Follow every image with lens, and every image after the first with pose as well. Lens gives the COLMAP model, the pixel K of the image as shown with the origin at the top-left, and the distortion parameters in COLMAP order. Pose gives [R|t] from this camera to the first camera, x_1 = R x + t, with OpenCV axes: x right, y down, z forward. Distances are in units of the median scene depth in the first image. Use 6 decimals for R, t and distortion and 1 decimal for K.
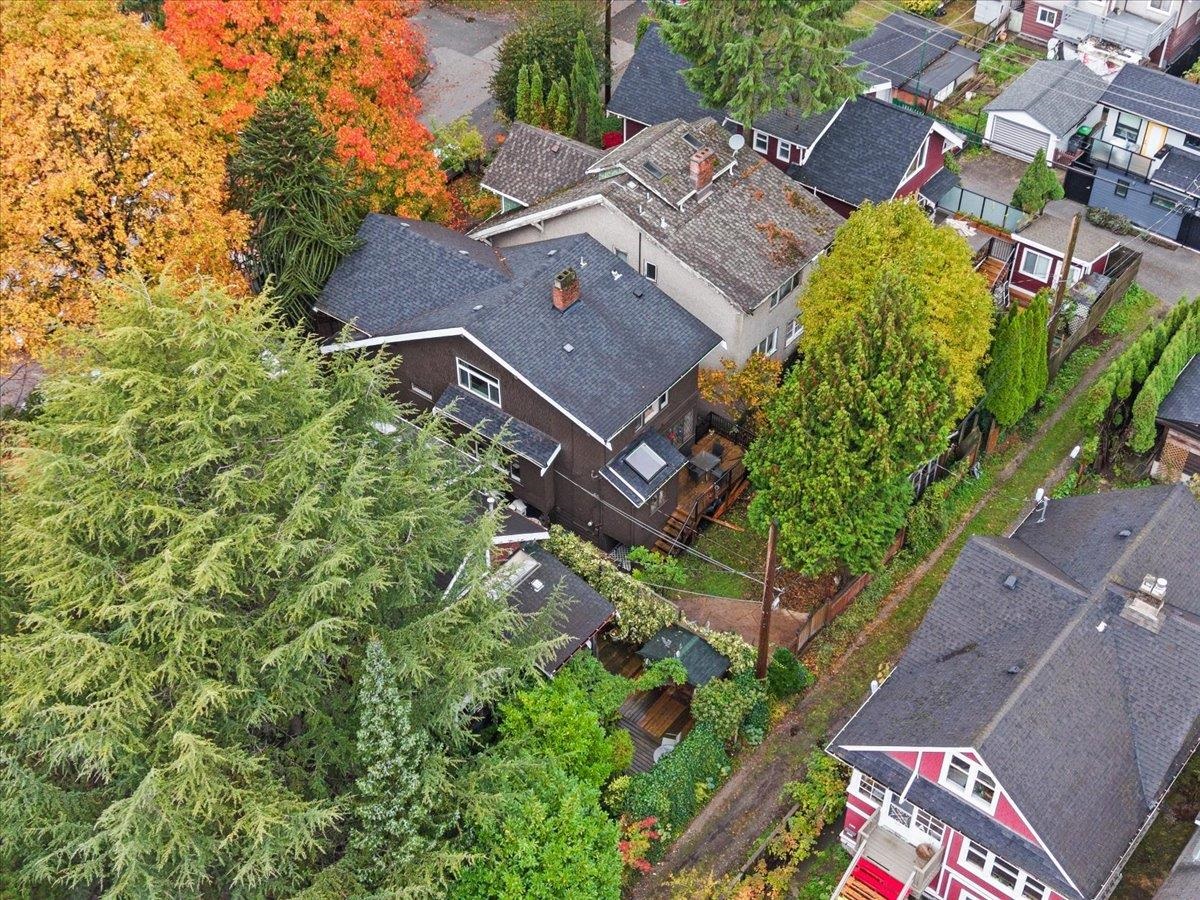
lens RADIAL K [[1625.3, 0, 600.0], [0, 1625.3, 450.0], [0, 0, 1]] dist [0.089659, 0.005632]
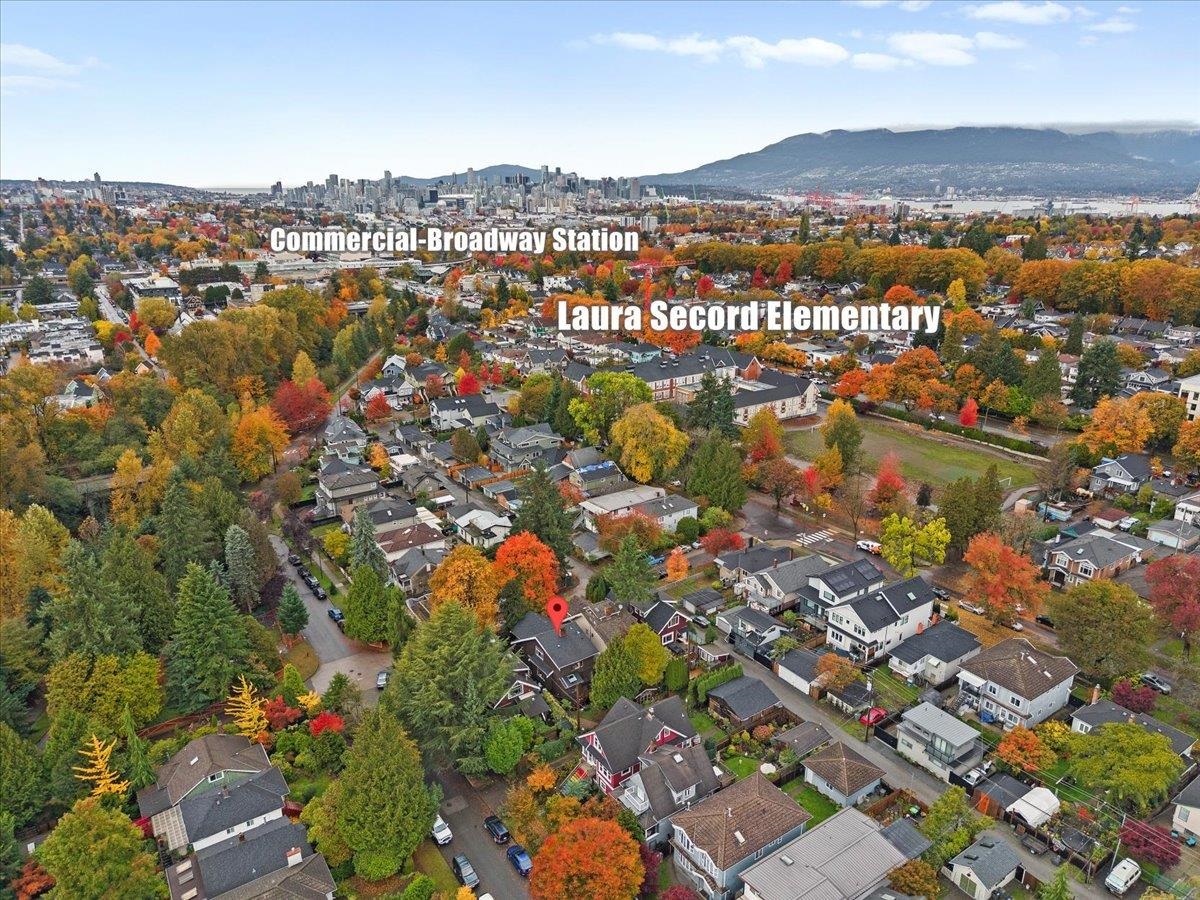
lens RADIAL K [[819.7, 0, 600.0], [0, 819.7, 450.0], [0, 0, 1]] dist [0.000203, -0.000035]
pose [[0.958103, 0.098037, -0.269123, 0.587758], [-0.199416, 0.902785, -0.381069, 0.256737], [0.205602, 0.418771, 0.884511, -1.008999]]
